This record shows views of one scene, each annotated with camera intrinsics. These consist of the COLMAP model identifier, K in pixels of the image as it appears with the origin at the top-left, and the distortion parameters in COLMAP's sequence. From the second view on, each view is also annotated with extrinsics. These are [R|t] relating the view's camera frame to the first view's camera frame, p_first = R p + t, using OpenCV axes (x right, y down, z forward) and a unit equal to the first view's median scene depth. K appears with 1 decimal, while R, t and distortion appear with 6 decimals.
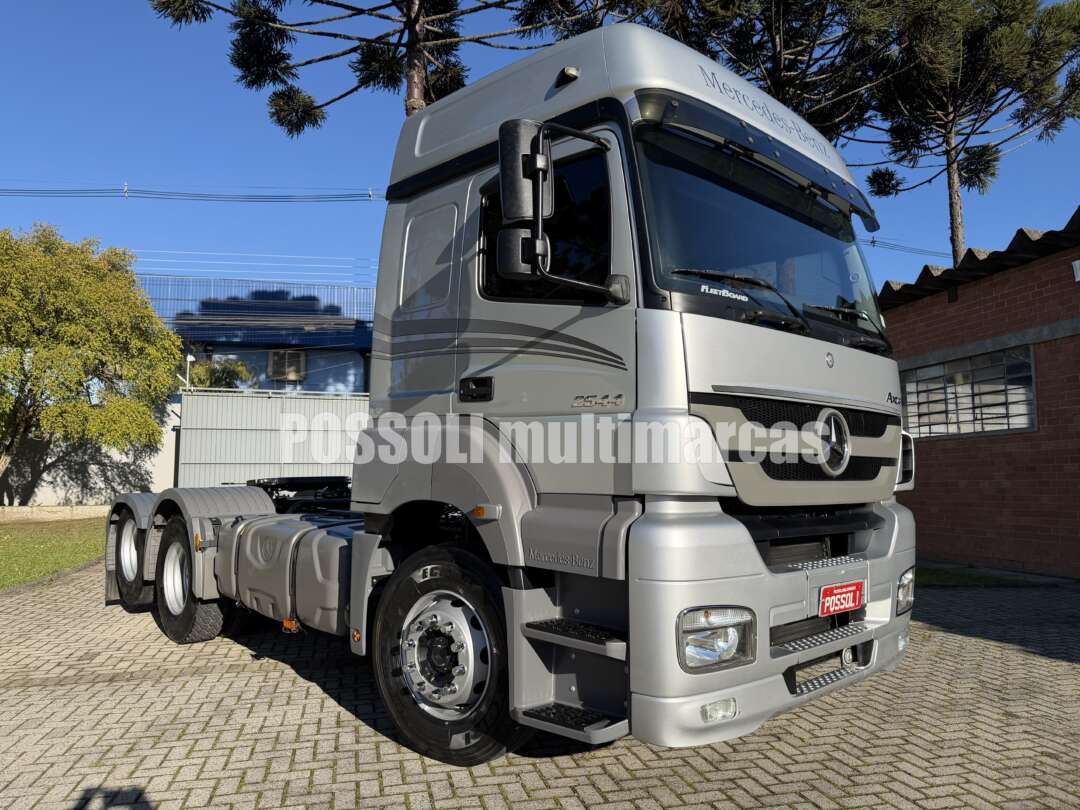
lens RADIAL K [[753.3, 0, 537.0], [0, 753.3, 416.4], [0, 0, 1]] dist [0.038973, -0.045746]
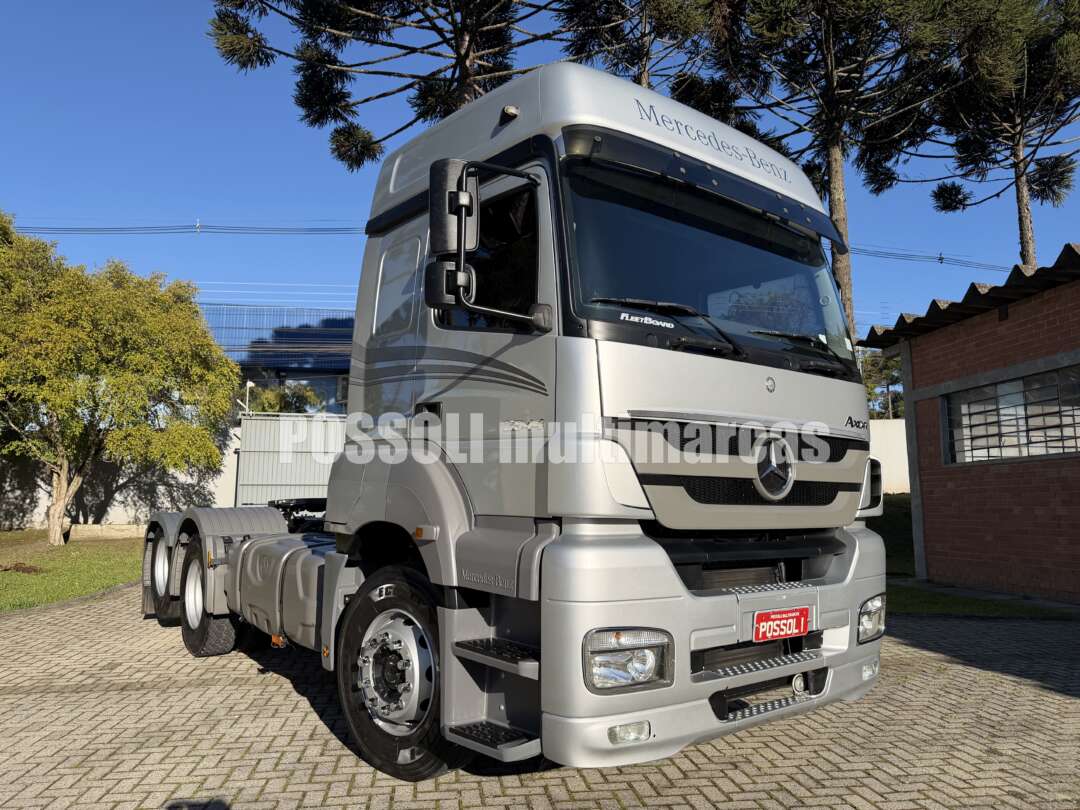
lens RADIAL K [[753.3, 0, 537.0], [0, 753.3, 416.4], [0, 0, 1]] dist [0.038973, -0.045746]
pose [[0.995922, -0.002964, -0.090165, 0.129517], [0.000240, 0.999544, -0.030205, -0.001482], [0.090213, 0.030061, 0.995469, -0.017496]]
